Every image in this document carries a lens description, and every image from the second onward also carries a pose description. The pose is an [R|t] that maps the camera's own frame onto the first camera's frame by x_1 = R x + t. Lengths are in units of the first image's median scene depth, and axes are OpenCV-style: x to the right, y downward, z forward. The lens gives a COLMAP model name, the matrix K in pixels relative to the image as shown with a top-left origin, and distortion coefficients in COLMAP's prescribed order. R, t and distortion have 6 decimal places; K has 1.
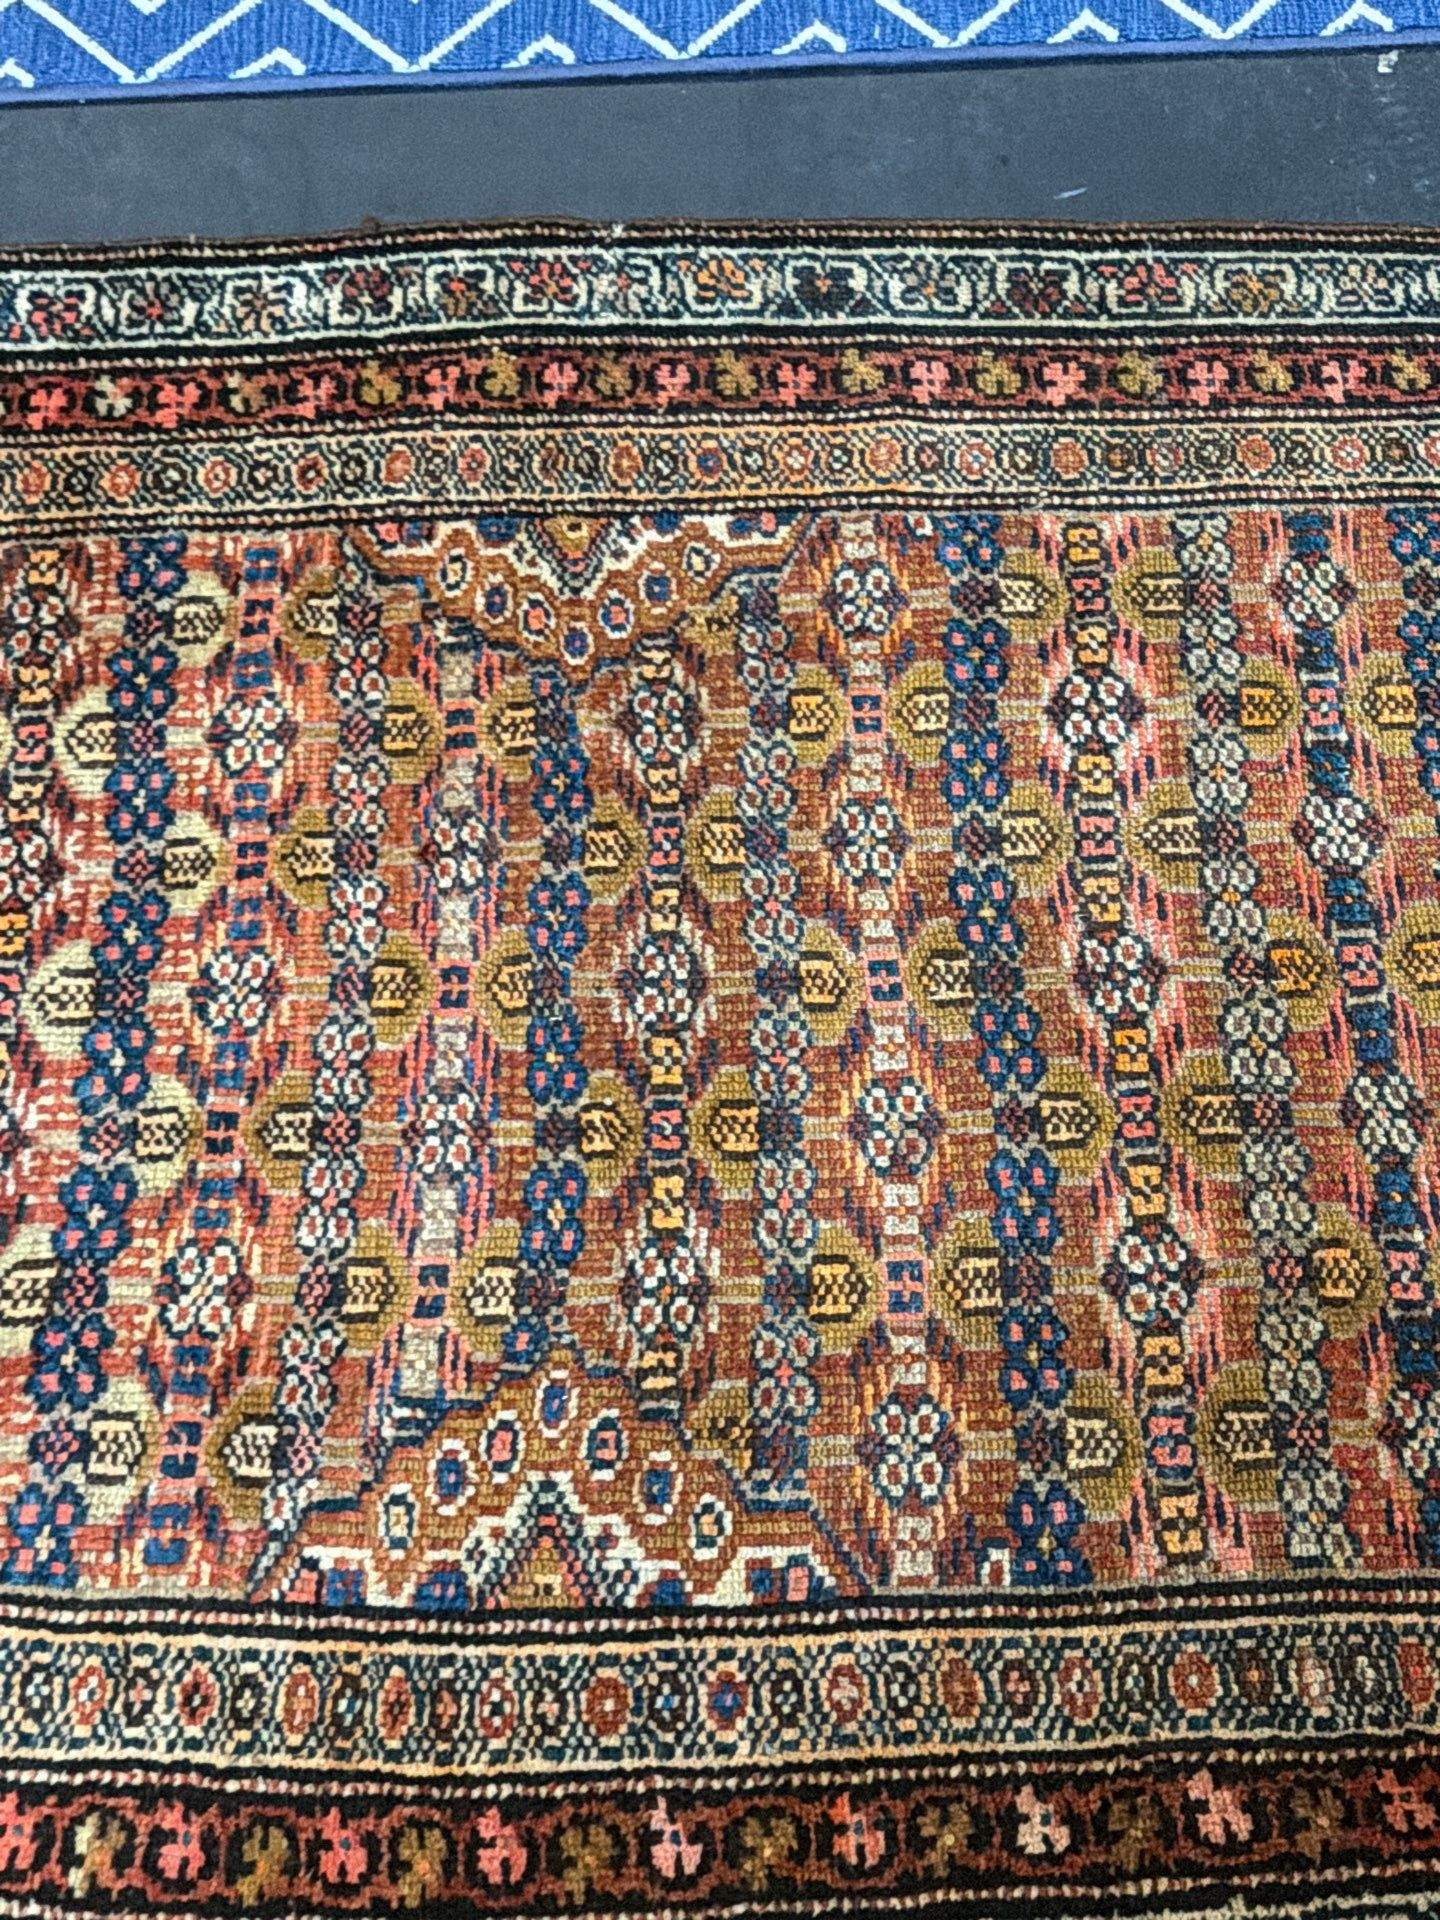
lens RADIAL K [[2529.4, 0, 720.0], [0, 2529.4, 960.0], [0, 0, 1]] dist [0.146808, -0.295143]
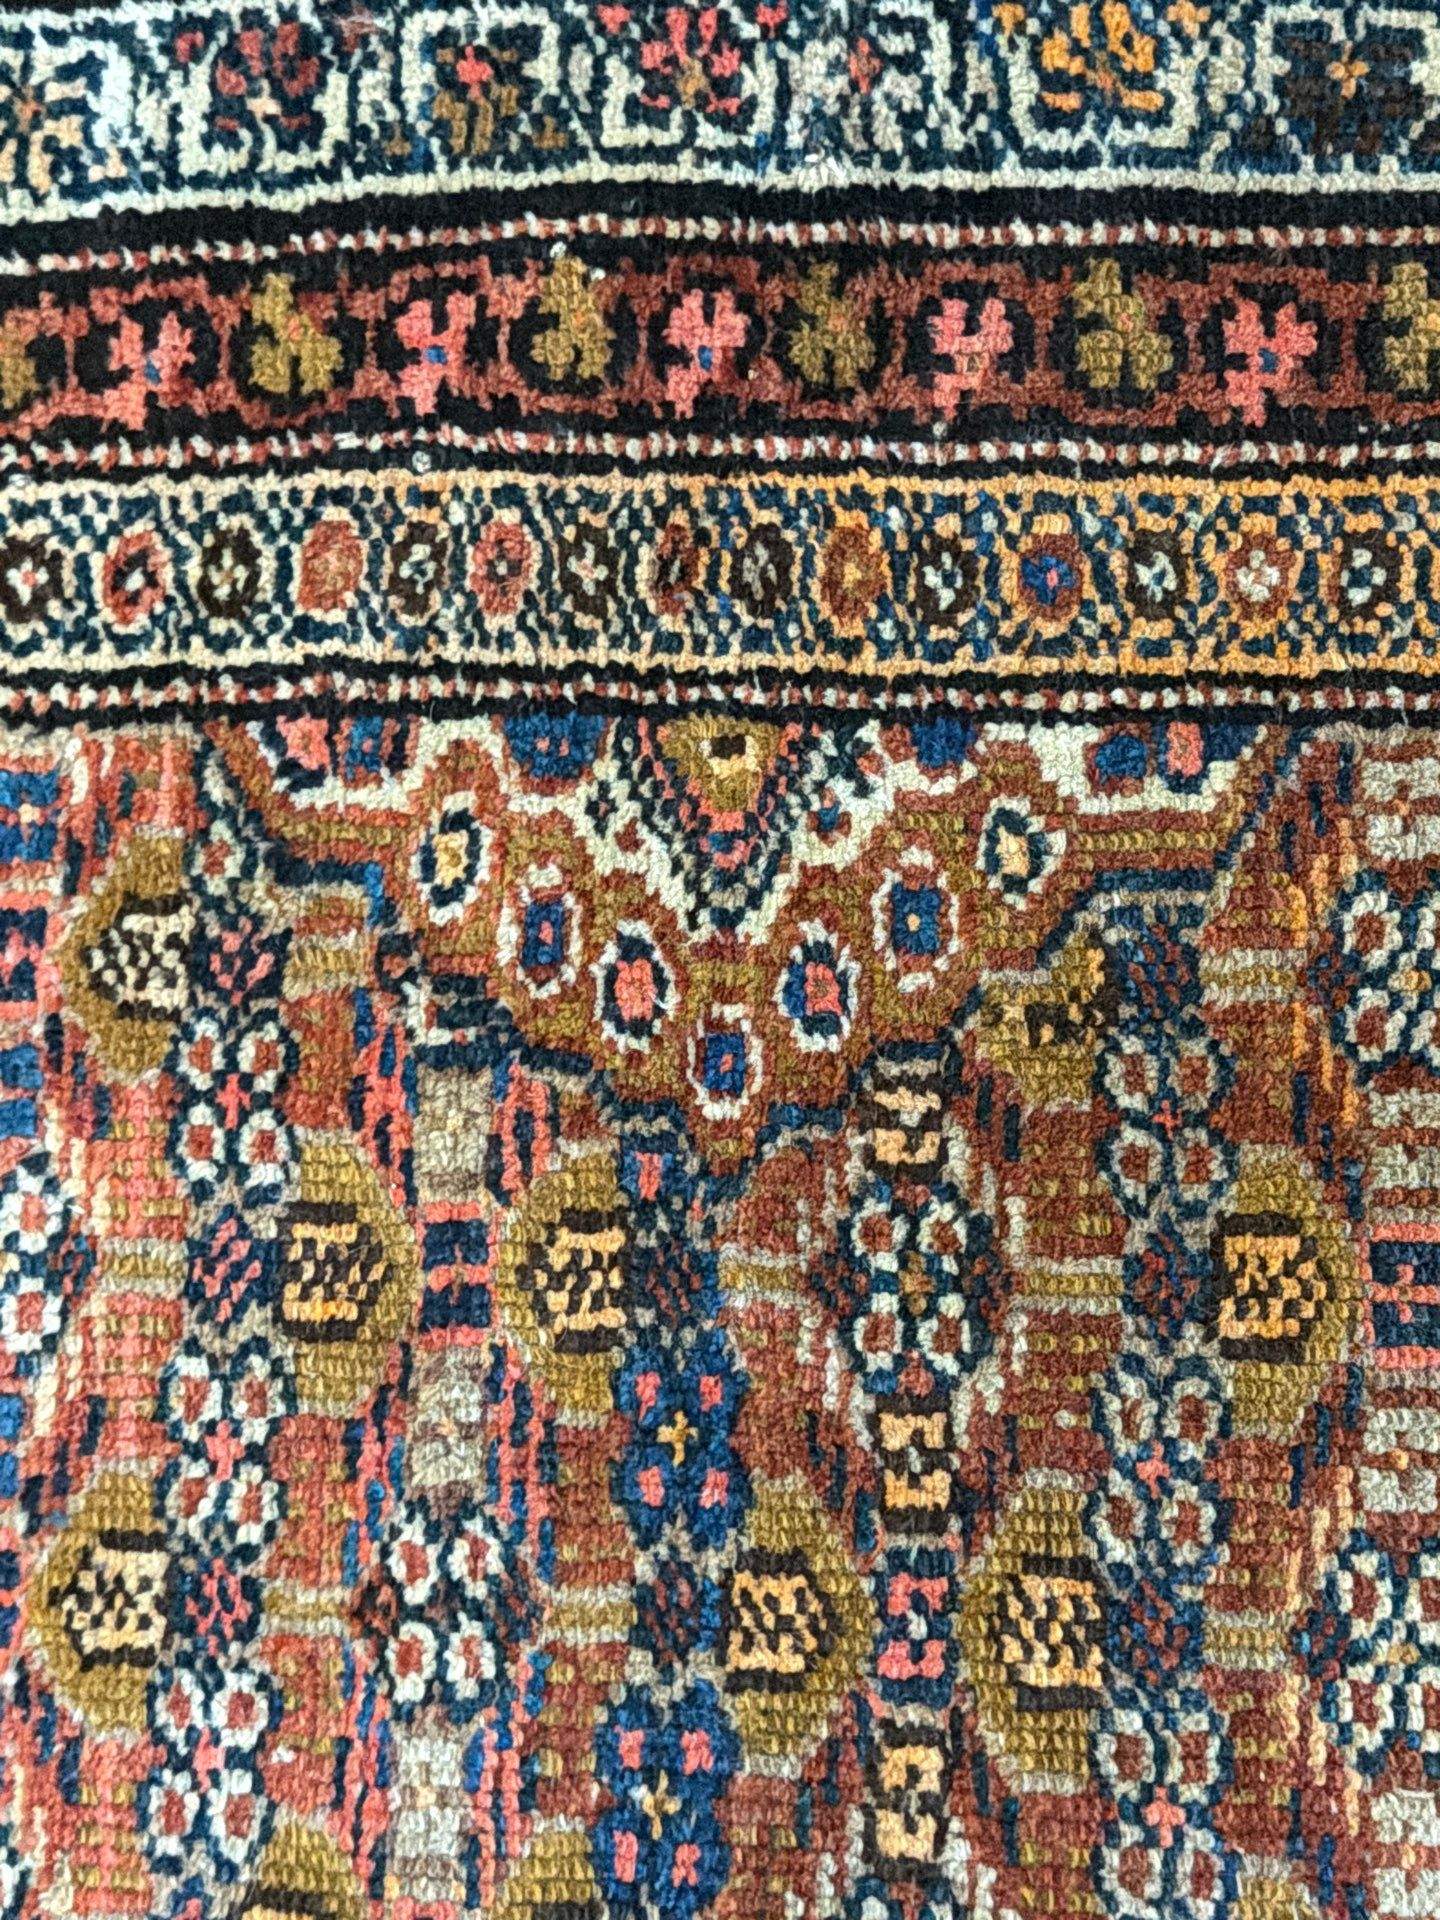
lens RADIAL K [[2529.4, 0, 720.0], [0, 2529.4, 960.0], [0, 0, 1]] dist [0.146808, -0.295143]
pose [[0.995707, 0.038952, -0.083965, -0.021169], [-0.011416, 0.951893, 0.306219, -0.268628], [0.091854, -0.303946, 0.948251, 0.583227]]
